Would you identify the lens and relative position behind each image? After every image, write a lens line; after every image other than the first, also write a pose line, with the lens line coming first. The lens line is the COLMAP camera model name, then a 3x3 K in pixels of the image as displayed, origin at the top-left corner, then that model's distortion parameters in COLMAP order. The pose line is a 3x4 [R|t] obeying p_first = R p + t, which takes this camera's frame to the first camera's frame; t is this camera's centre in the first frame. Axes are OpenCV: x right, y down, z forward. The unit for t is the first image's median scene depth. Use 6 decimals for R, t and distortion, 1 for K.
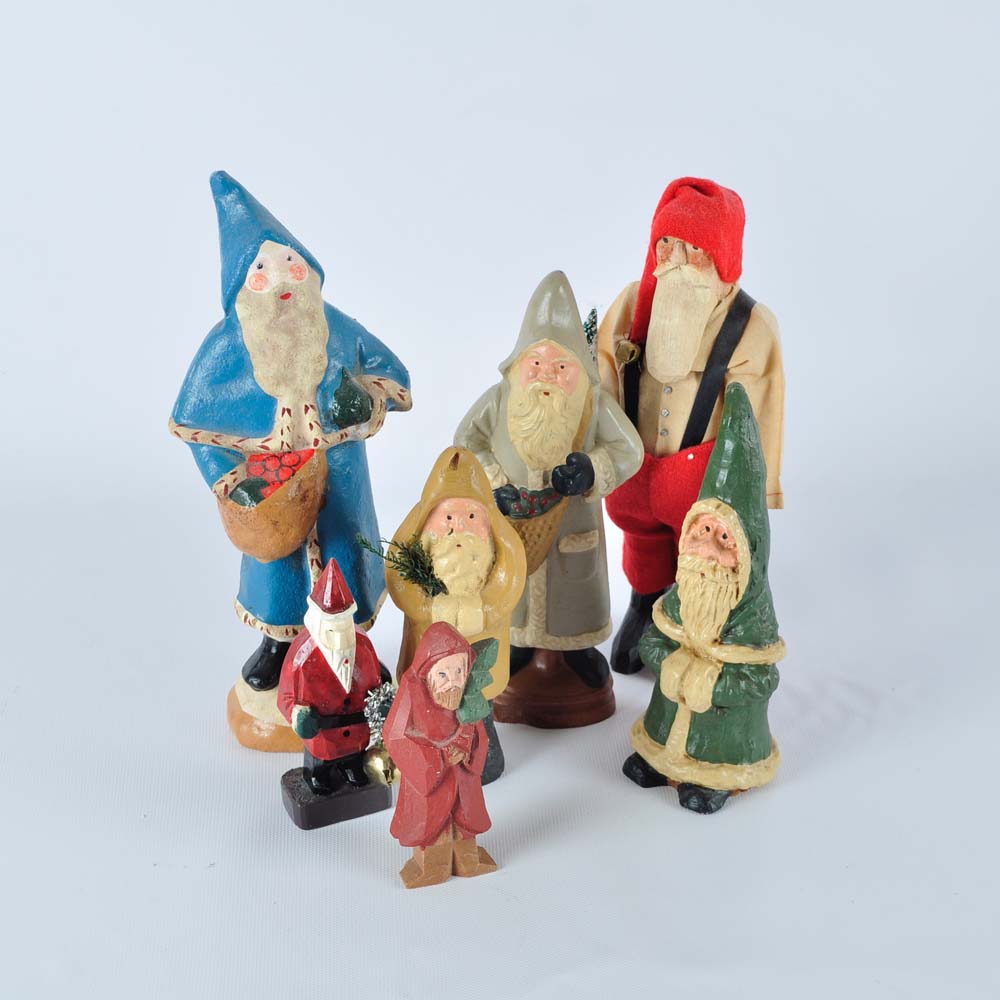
lens RADIAL K [[1643.1, 0, 500.0], [0, 1643.1, 500.0], [0, 0, 1]] dist [0.000674, -0.002643]
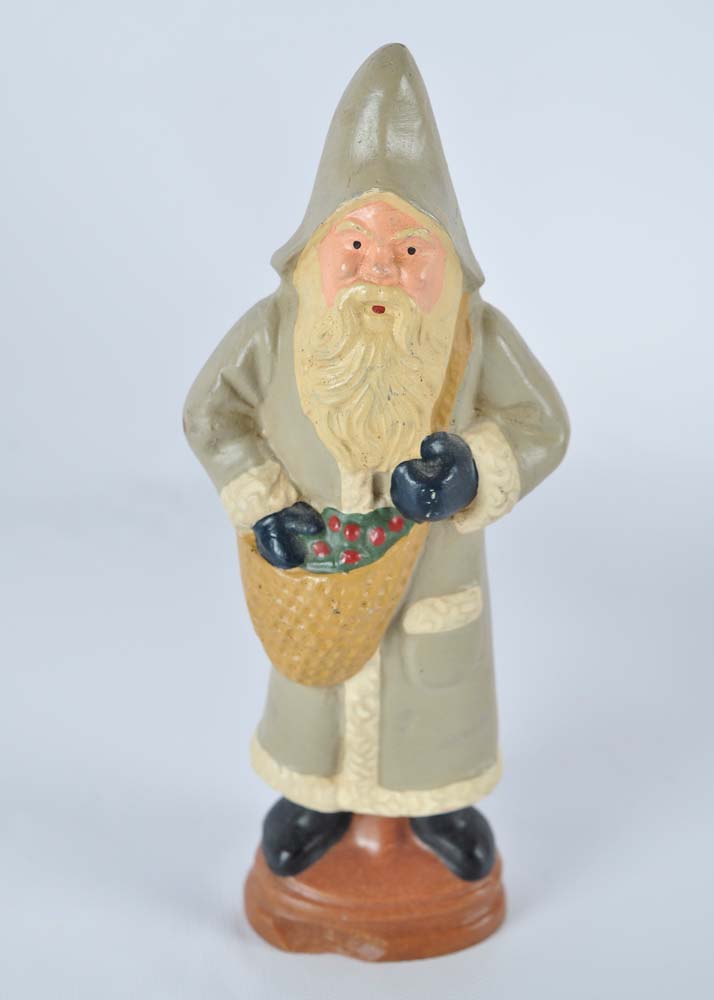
lens RADIAL K [[1993.9, 0, 357.0], [0, 1993.9, 500.0], [0, 0, 1]] dist [0.039398, 0.044126]
pose [[0.997285, -0.039049, 0.062429, -0.015971], [0.038550, 0.999215, 0.009171, -0.016238], [-0.062738, -0.006739, 0.998007, 0.442679]]
